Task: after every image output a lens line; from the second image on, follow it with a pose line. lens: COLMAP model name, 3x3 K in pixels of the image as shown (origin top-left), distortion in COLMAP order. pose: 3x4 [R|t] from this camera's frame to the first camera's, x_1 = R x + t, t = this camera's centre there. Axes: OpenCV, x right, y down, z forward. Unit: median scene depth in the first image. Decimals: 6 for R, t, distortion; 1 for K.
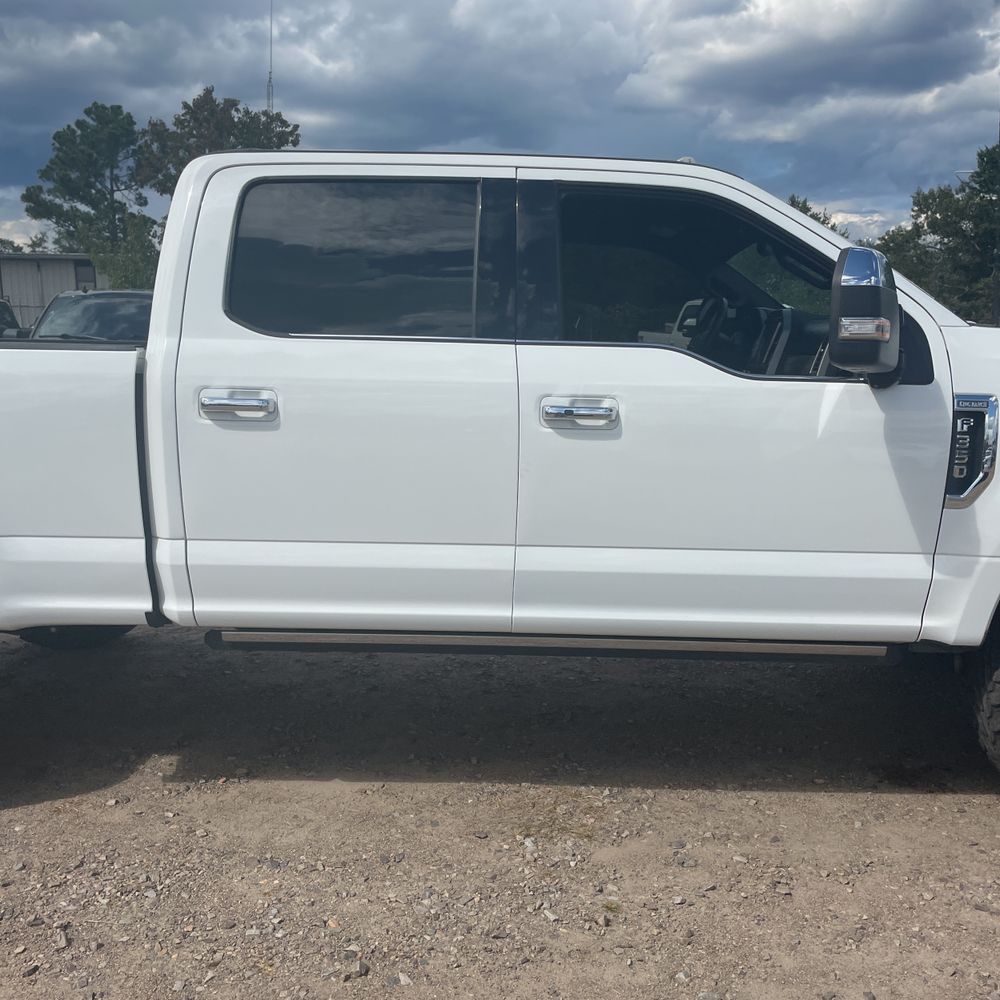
lens RADIAL K [[1009.7, 0, 500.0], [0, 1009.7, 500.0], [0, 0, 1]] dist [0.158275, -0.285216]
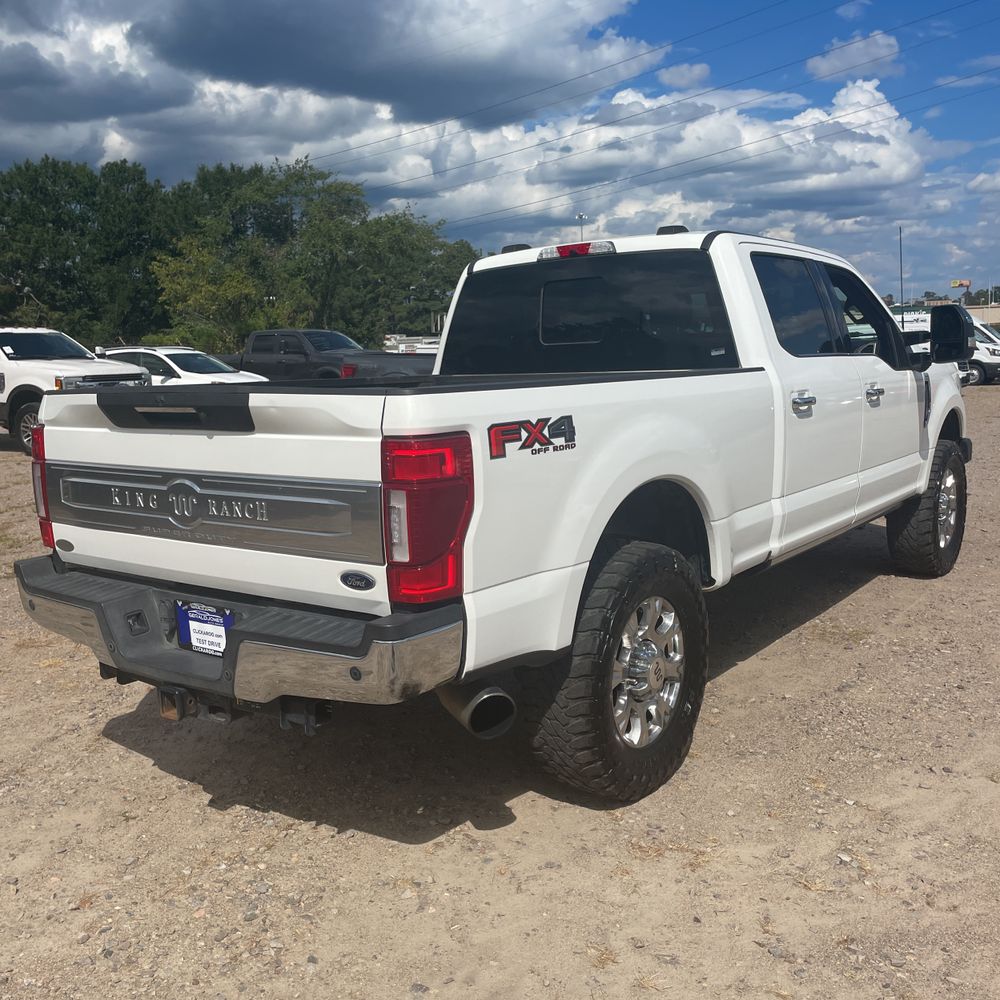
lens RADIAL K [[1023.3, 0, 487.8], [0, 1023.3, 501.4], [0, 0, 1]] dist [0.081839, -0.115922]
pose [[0.573150, -0.143586, 0.806773, -1.729424], [0.163761, 0.984739, 0.058921, -0.111062], [-0.802921, 0.098347, 0.587917, 0.467555]]
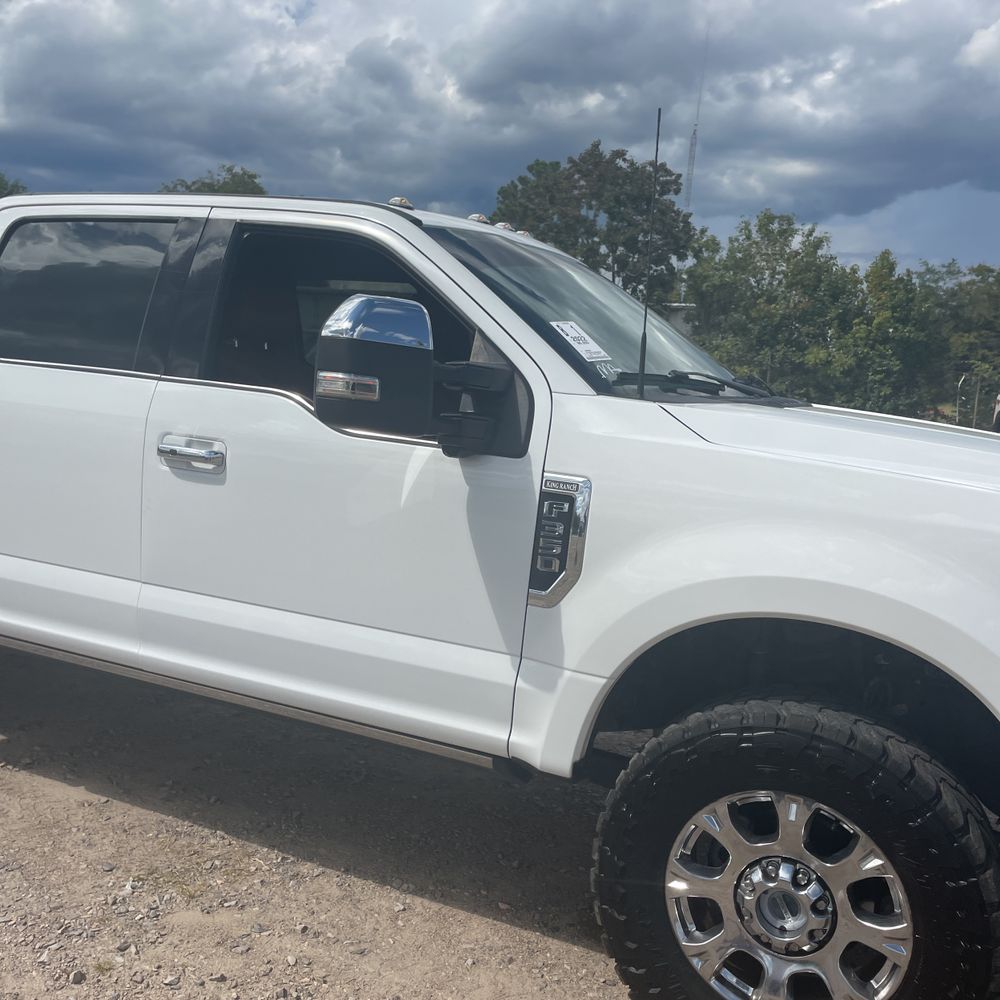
lens RADIAL K [[1023.3, 0, 487.8], [0, 1023.3, 501.4], [0, 0, 1]] dist [0.081839, -0.115922]
pose [[0.914014, 0.104135, -0.392089, 0.697389], [-0.121060, 0.992471, -0.018617, -0.054693], [0.387198, 0.064483, 0.919739, 0.198274]]
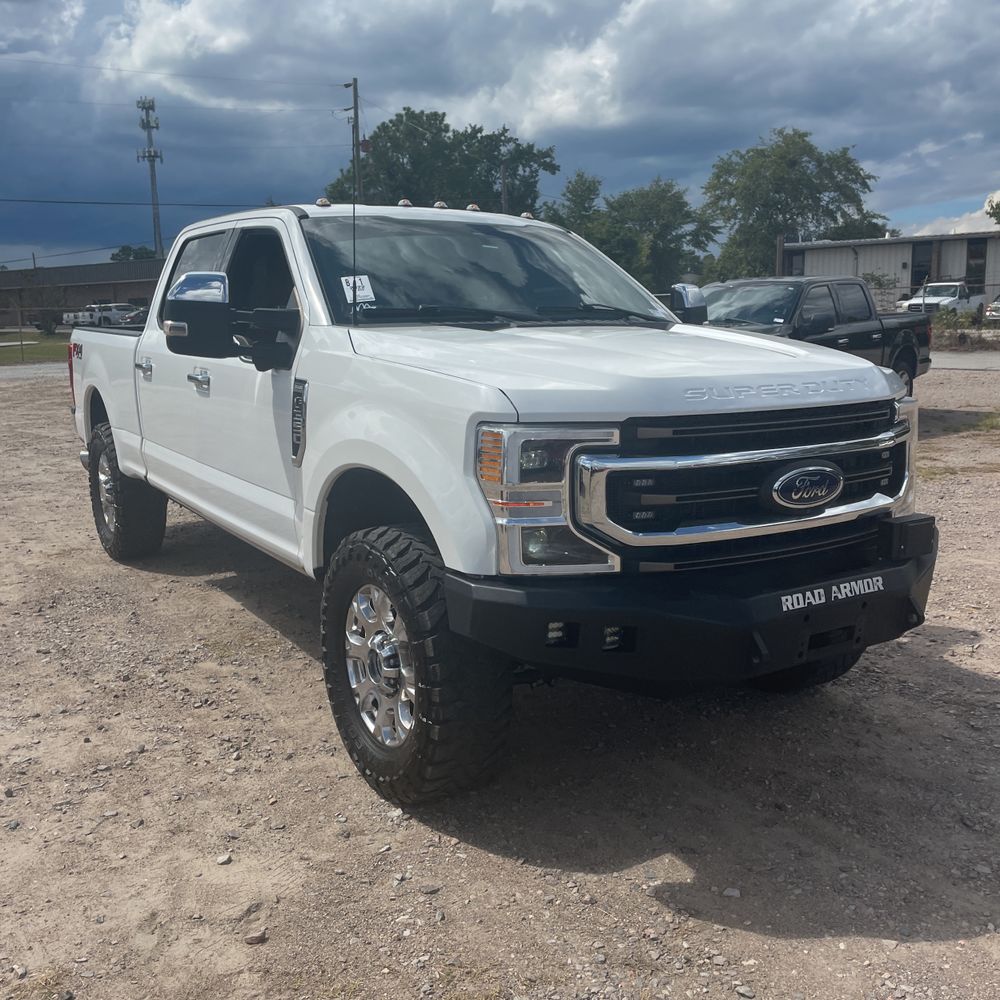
lens RADIAL K [[1013.0, 0, 500.0], [0, 1013.0, 500.0], [0, 0, 1]] dist [0.107317, -0.111953]
pose [[0.564335, 0.138935, -0.813771, 1.577879], [-0.122619, 0.988909, 0.083802, -0.086126], [0.816389, 0.052491, 0.575112, 0.456391]]
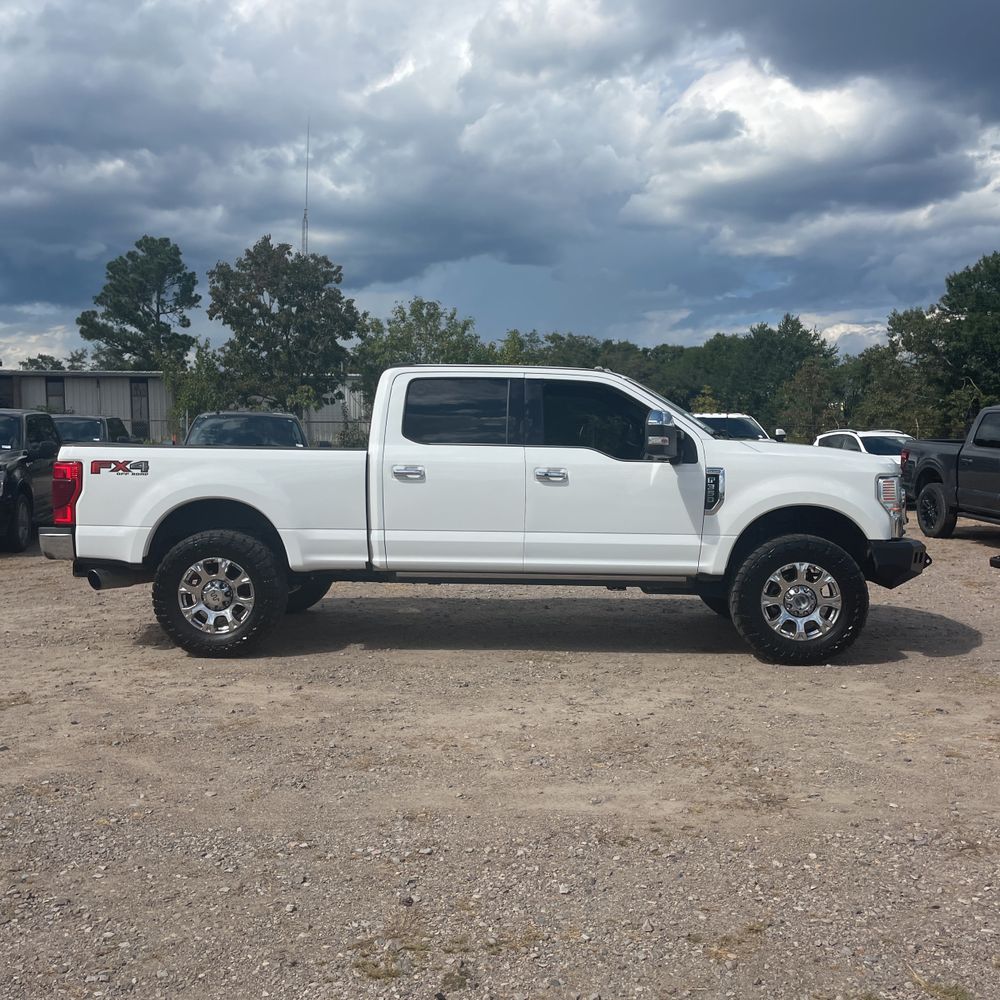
lens RADIAL K [[1023.3, 0, 487.8], [0, 1023.3, 501.4], [0, 0, 1]] dist [0.081839, -0.115922]
pose [[0.999825, -0.002257, -0.018550, -0.025119], [0.000333, 0.994674, -0.103072, 0.213765], [0.018684, 0.103048, 0.994501, -1.330512]]
